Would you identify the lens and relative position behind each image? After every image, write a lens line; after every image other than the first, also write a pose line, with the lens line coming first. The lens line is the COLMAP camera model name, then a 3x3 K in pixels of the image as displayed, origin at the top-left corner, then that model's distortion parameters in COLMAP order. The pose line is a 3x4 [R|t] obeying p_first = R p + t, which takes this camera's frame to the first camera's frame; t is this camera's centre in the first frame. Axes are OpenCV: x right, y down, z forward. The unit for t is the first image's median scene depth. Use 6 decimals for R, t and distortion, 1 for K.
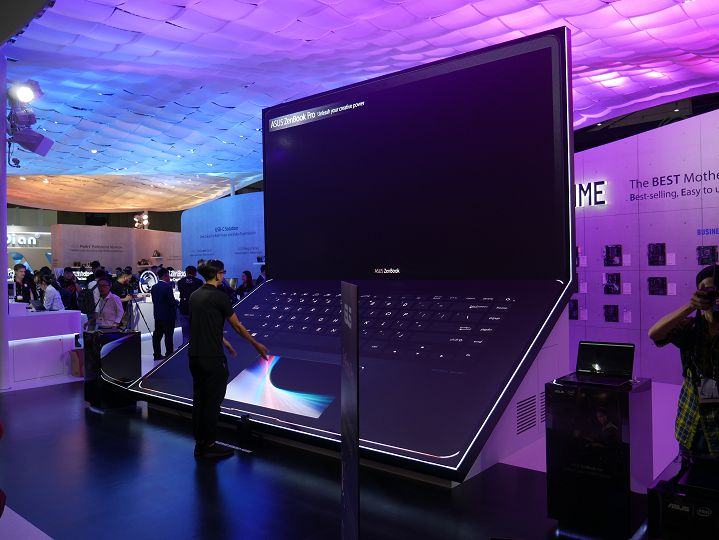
lens RADIAL K [[609.9, 0, 362.9], [0, 609.9, 268.0], [0, 0, 1]] dist [-0.047946, -0.006034]
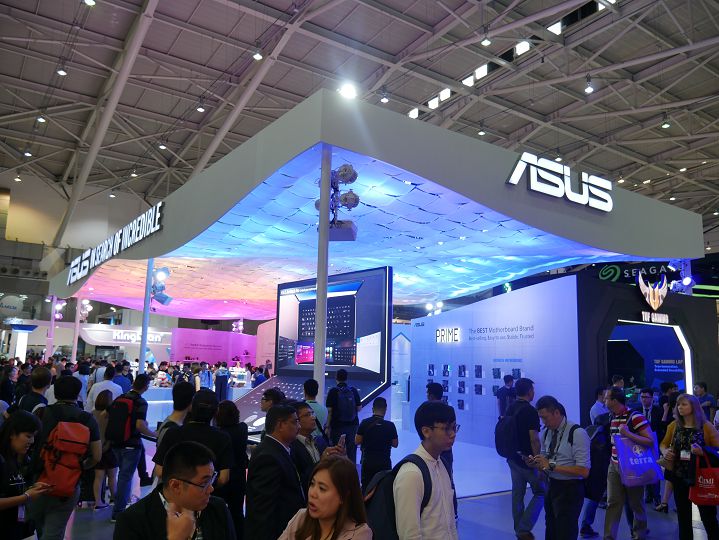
lens RADIAL K [[656.0, 0, 360.5], [0, 656.0, 270.0], [0, 0, 1]] dist [0.008488, 0.001378]
pose [[0.978508, 0.015009, -0.205661, 0.598527], [-0.044810, 0.988991, -0.141027, -0.033372], [0.201280, 0.147212, 0.968409, -1.105676]]
